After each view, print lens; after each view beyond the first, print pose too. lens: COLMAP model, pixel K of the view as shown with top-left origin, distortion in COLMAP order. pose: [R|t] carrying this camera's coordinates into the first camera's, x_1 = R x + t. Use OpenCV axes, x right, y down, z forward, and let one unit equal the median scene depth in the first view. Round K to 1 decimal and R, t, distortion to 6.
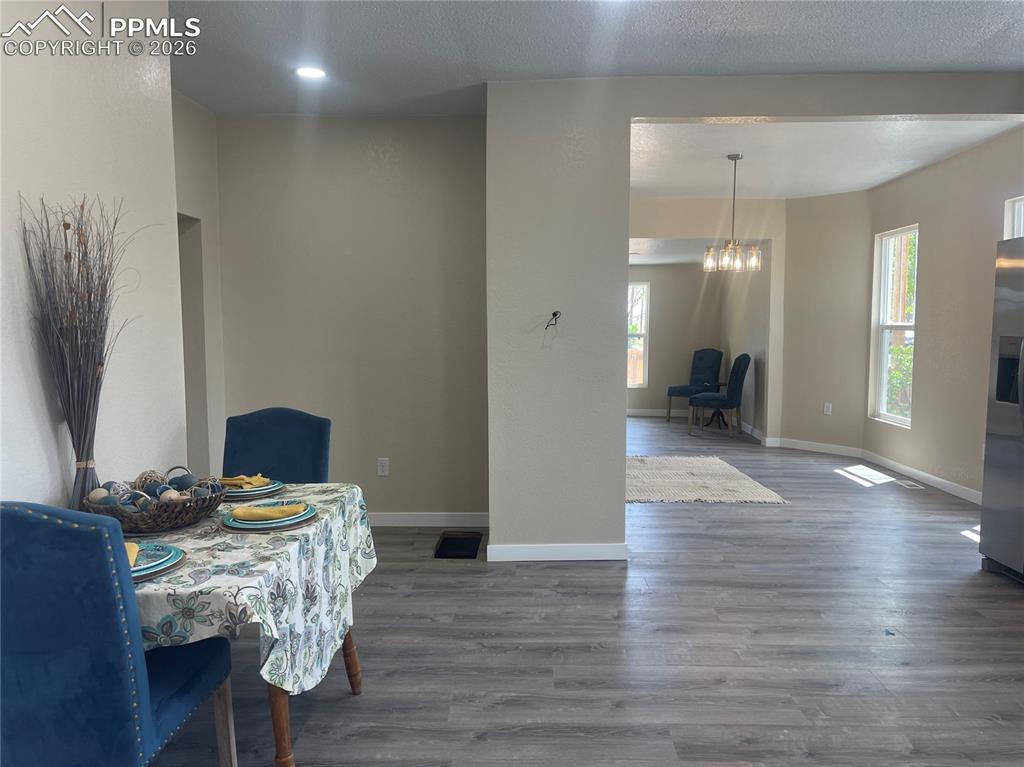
lens RADIAL K [[769.7, 0, 513.4], [0, 769.7, 386.4], [0, 0, 1]] dist [0.072768, -0.094245]
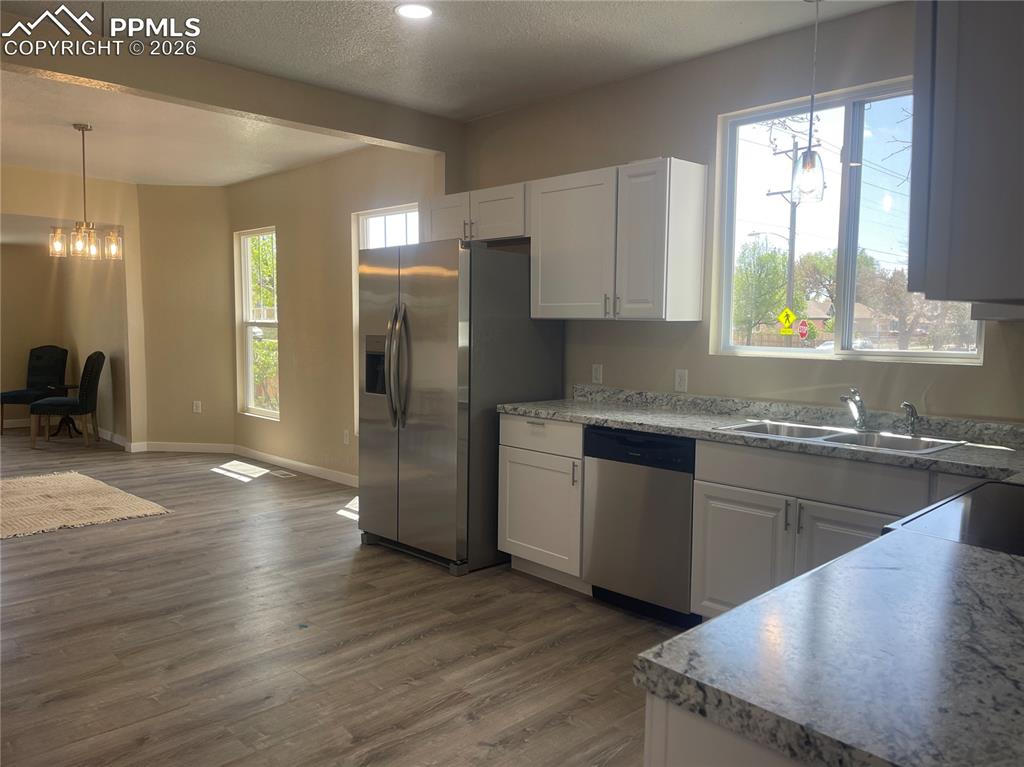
lens RADIAL K [[766.8, 0, 508.2], [0, 766.8, 388.1], [0, 0, 1]] dist [0.085274, -0.112569]
pose [[0.696850, -0.051217, 0.715385, -0.023574], [0.044000, 0.998621, 0.028635, -0.007365], [-0.715866, 0.011523, 0.698143, 0.054068]]
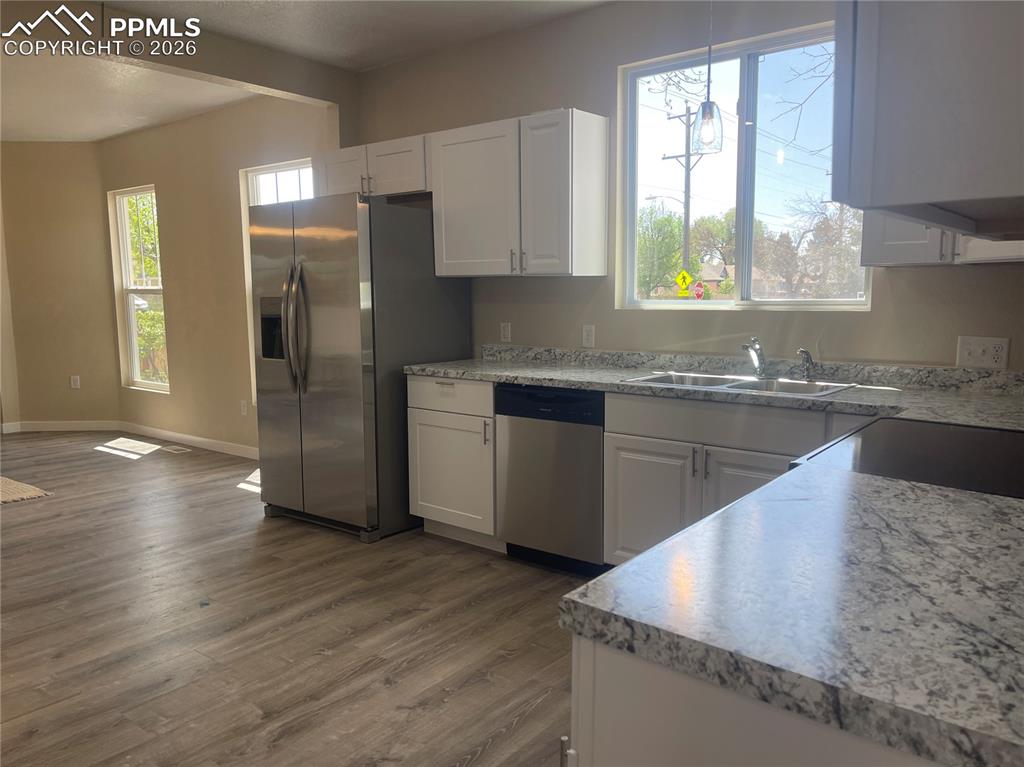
lens RADIAL K [[769.7, 0, 513.4], [0, 769.7, 386.4], [0, 0, 1]] dist [0.072768, -0.094245]
pose [[0.597582, -0.101512, 0.795356, -0.016537], [0.068770, 0.994787, 0.075295, 0.000685], [-0.798853, 0.009702, 0.601448, 0.063388]]
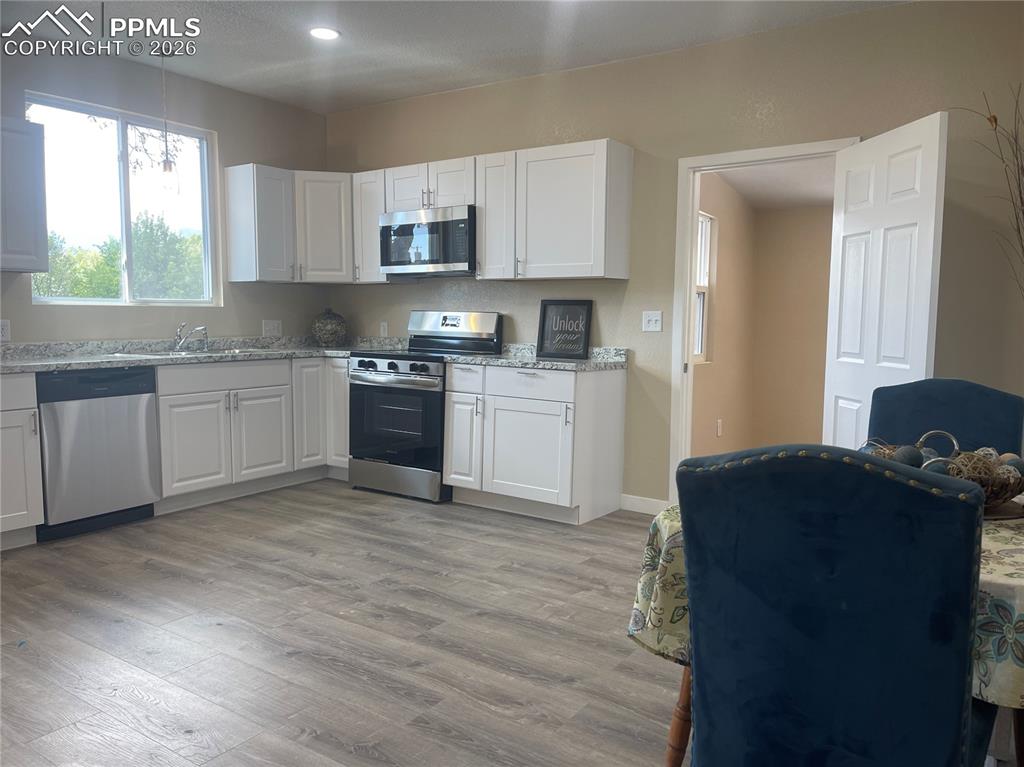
lens RADIAL K [[769.7, 0, 513.4], [0, 769.7, 386.4], [0, 0, 1]] dist [0.072768, -0.094245]
pose [[-0.839239, -0.054270, 0.541047, -0.215058], [0.039067, 0.986418, 0.159543, -0.033720], [-0.542357, 0.155032, -0.825720, 0.779581]]
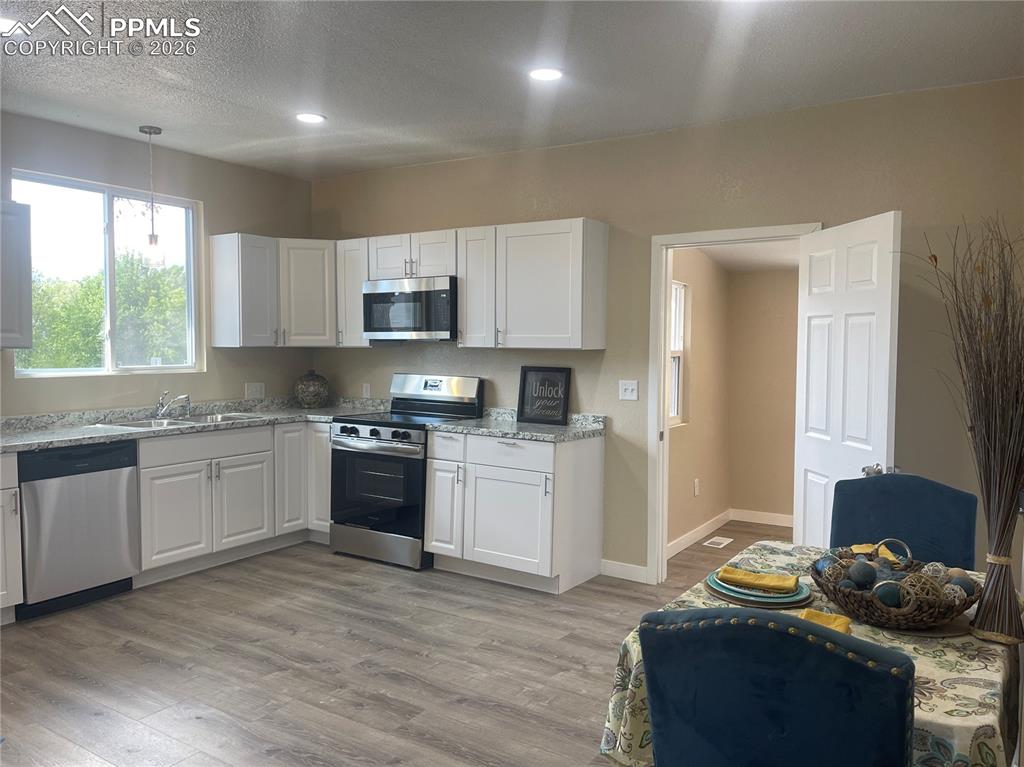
lens RADIAL K [[768.6, 0, 520.7], [0, 768.6, 380.9], [0, 0, 1]] dist [0.079865, -0.108635]
pose [[-0.855456, -0.026999, 0.517171, -0.225122], [0.038657, 0.992525, 0.115758, -0.075377], [-0.516430, 0.119018, -0.848018, 0.785543]]
